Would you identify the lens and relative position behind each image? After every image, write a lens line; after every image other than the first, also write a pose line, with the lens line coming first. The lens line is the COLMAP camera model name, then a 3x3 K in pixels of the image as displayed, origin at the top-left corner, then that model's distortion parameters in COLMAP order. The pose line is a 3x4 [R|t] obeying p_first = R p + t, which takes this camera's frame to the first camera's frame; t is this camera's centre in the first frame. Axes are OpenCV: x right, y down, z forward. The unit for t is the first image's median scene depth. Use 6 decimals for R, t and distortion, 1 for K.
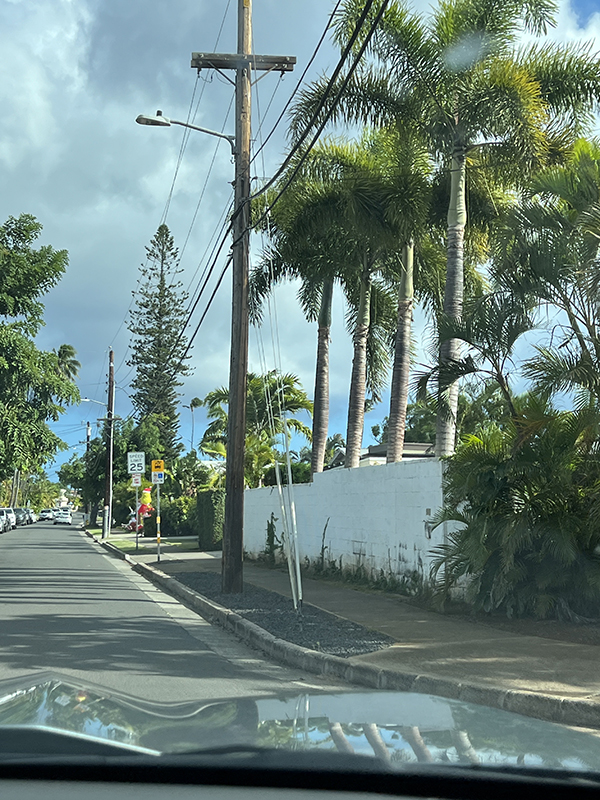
lens RADIAL K [[1130.0, 0, 296.0], [0, 1130.0, 397.5], [0, 0, 1]] dist [0.085177, 0.000000]
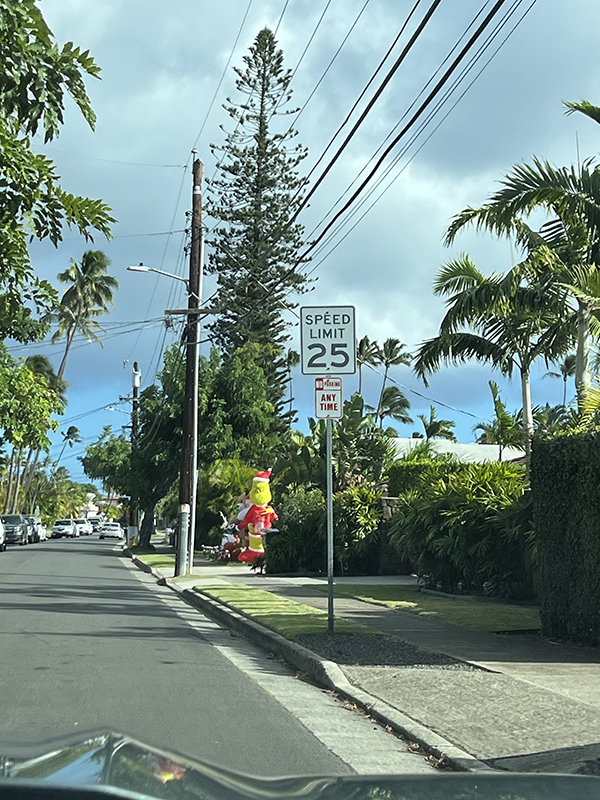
lens RADIAL K [[1653.9, 0, 301.4], [0, 1653.9, 401.0], [0, 0, 1]] dist [0.009095, 0.000000]
pose [[0.997005, 0.012578, -0.076309, -0.032521], [-0.010973, 0.999710, 0.021417, 0.018258], [0.076557, -0.020516, 0.996854, 0.159628]]
